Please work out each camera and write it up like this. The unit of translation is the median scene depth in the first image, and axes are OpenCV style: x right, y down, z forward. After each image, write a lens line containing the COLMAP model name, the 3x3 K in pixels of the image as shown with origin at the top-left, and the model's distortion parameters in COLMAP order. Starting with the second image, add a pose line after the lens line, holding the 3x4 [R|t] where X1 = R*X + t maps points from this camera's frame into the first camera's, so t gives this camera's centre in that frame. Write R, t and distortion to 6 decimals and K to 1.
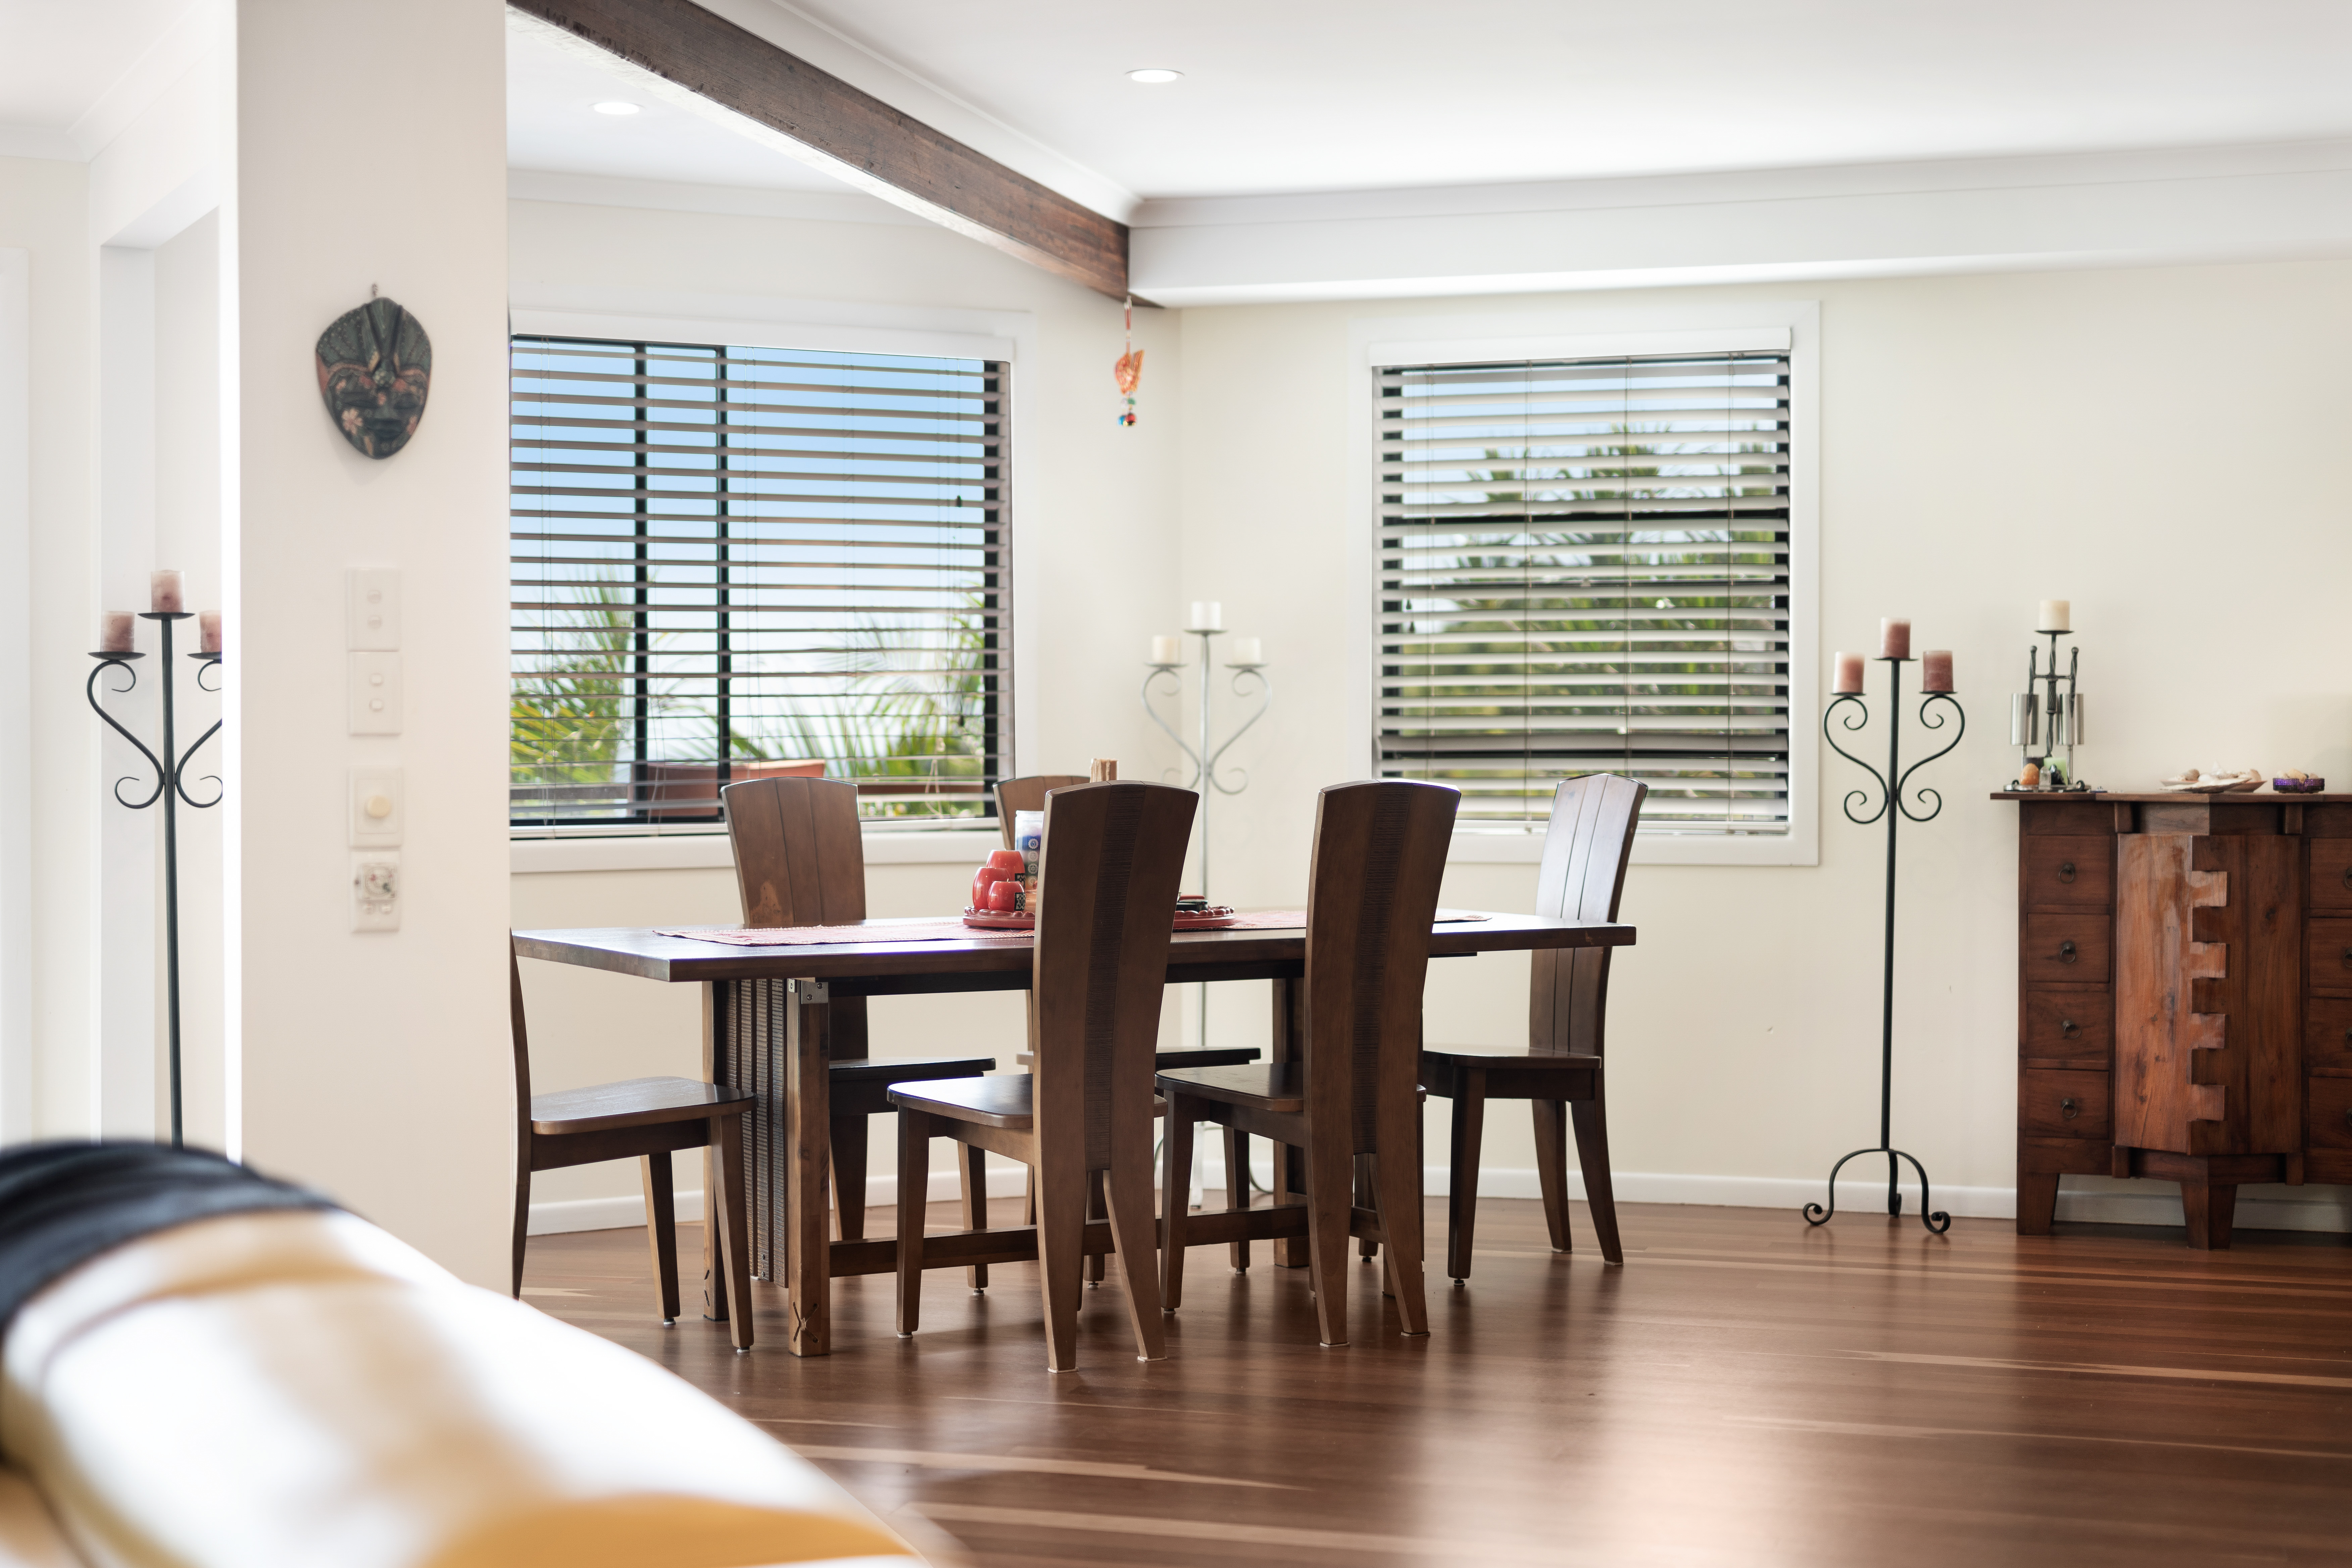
lens RADIAL K [[3312.1, 0, 1222.4], [0, 3312.1, 778.1], [0, 0, 1]] dist [0.012468, -0.063879]
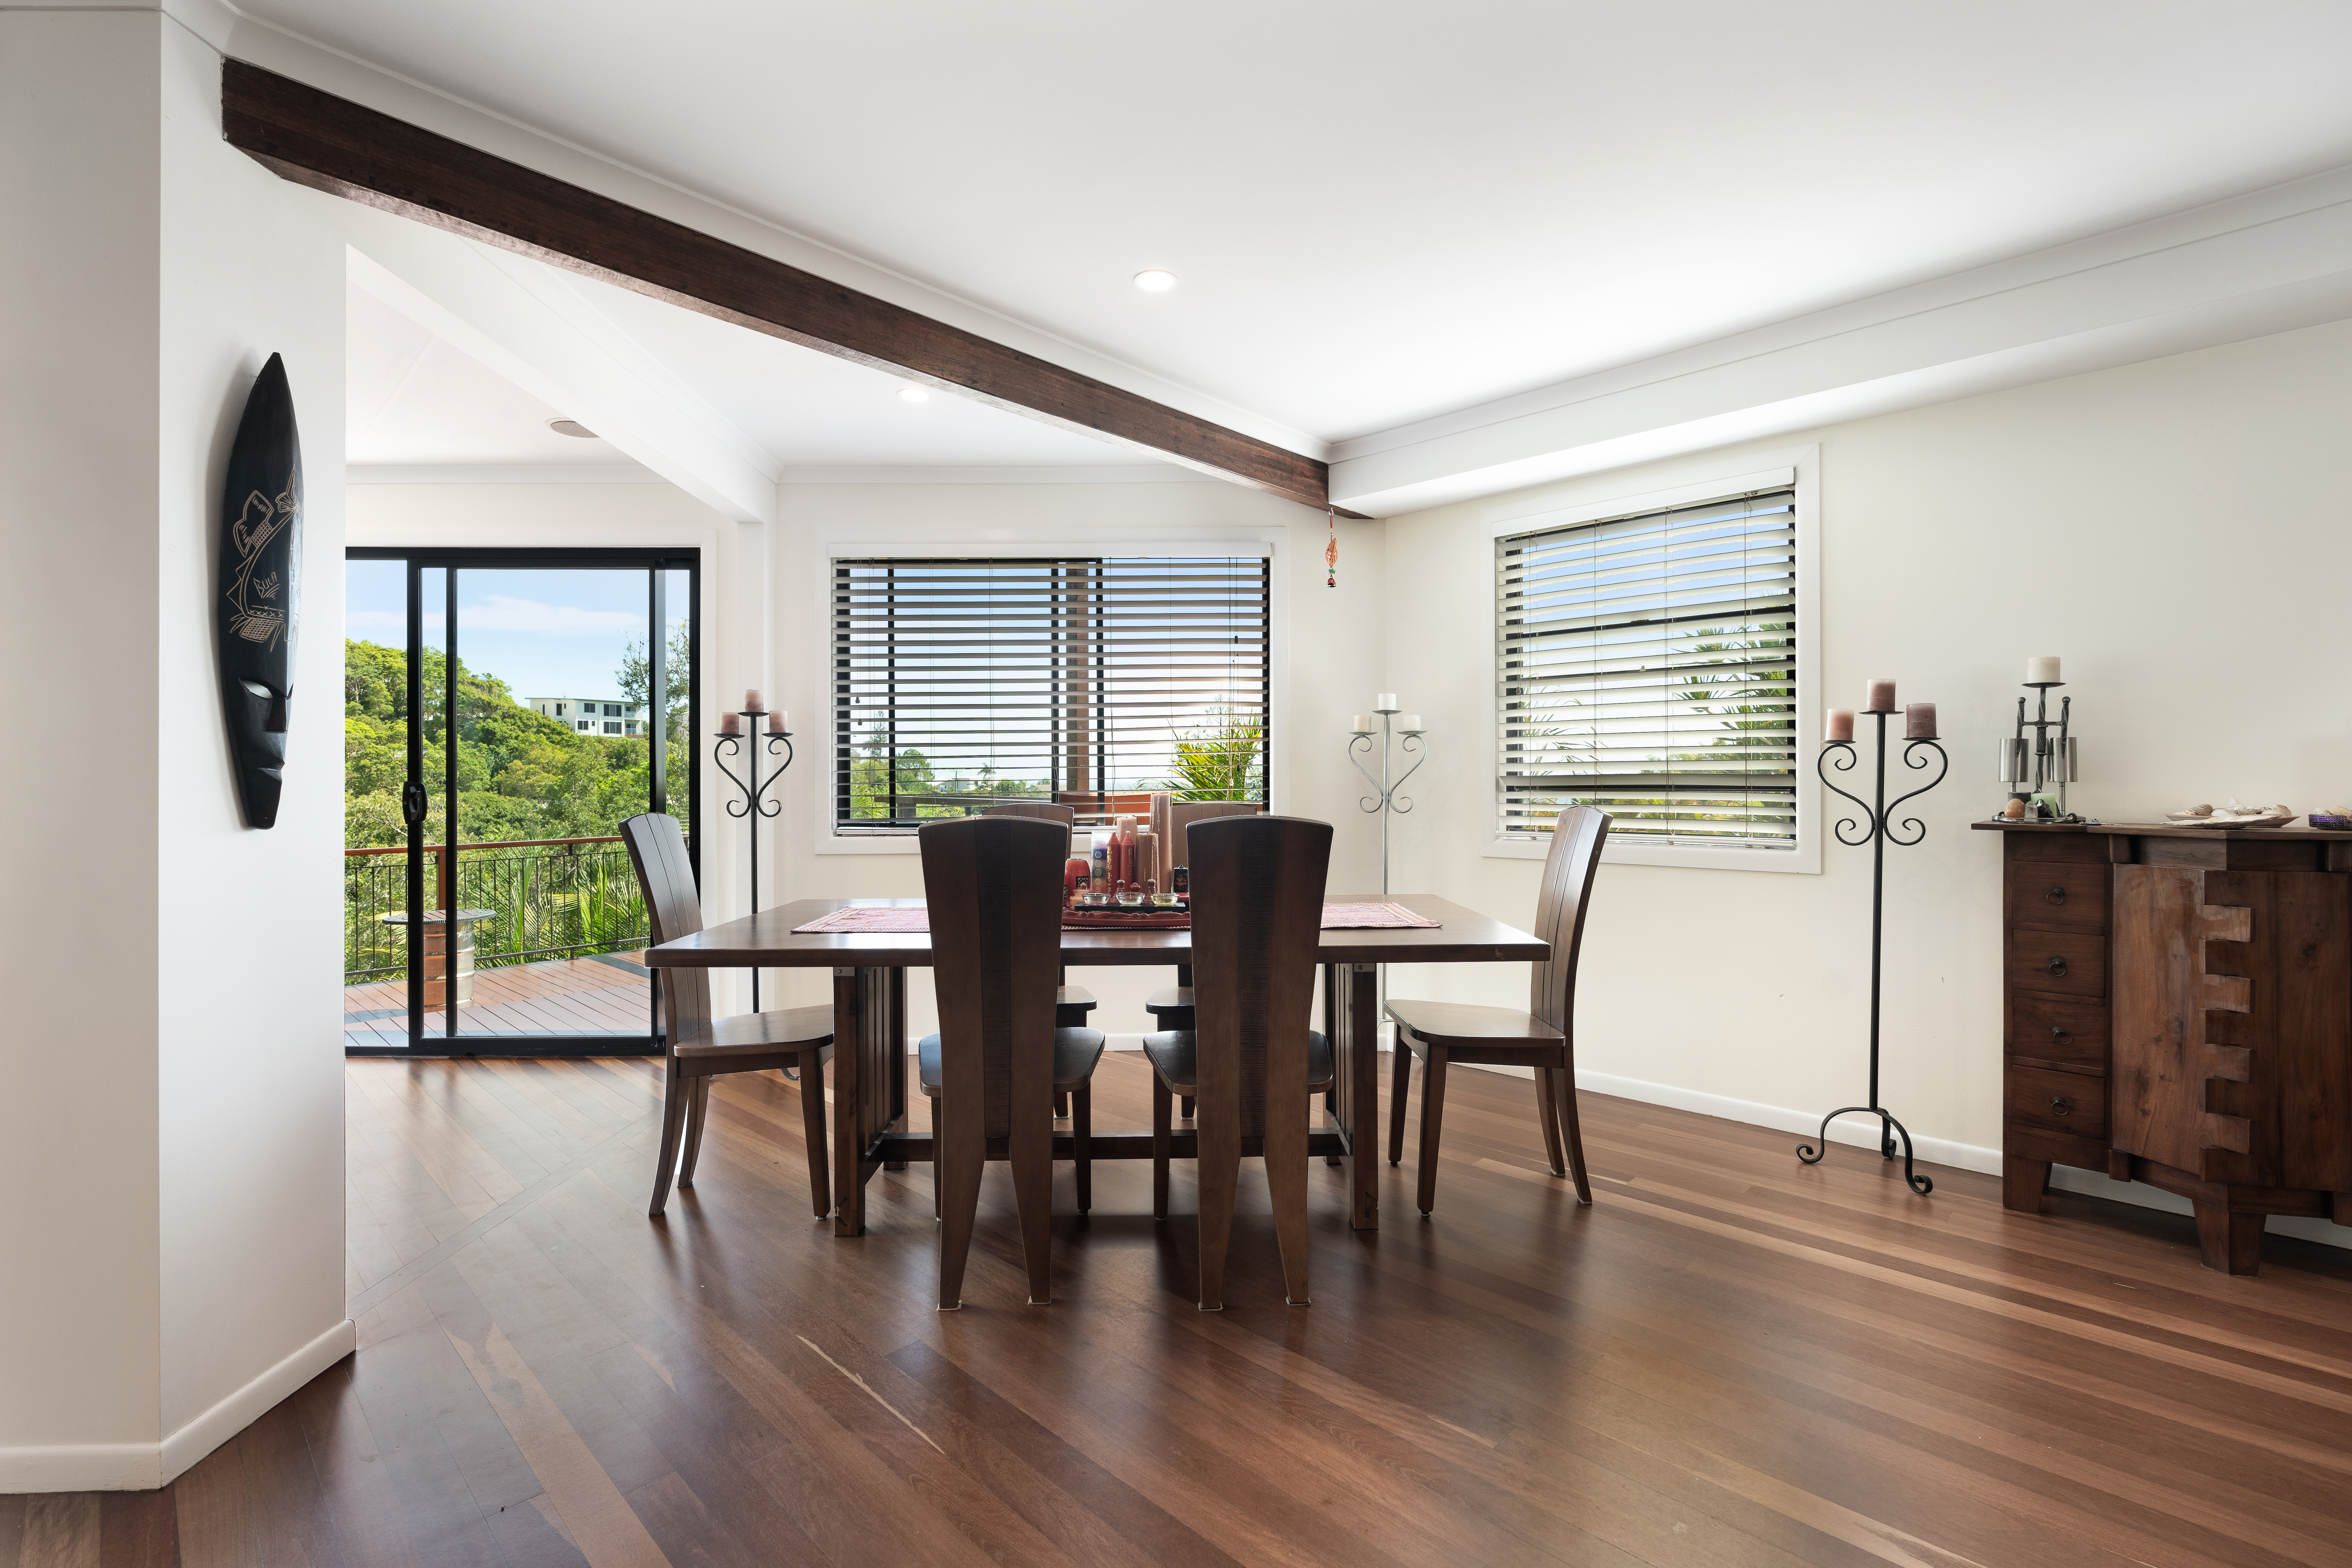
lens RADIAL K [[1040.8, 0, 1197.0], [0, 1040.8, 776.6], [0, 0, 1]] dist [-0.000086, 0.000626]
pose [[0.886175, -0.002845, -0.463342, 0.159459], [-0.002710, 0.999932, -0.011322, -0.007120], [0.463343, 0.011289, 0.886107, 0.548141]]
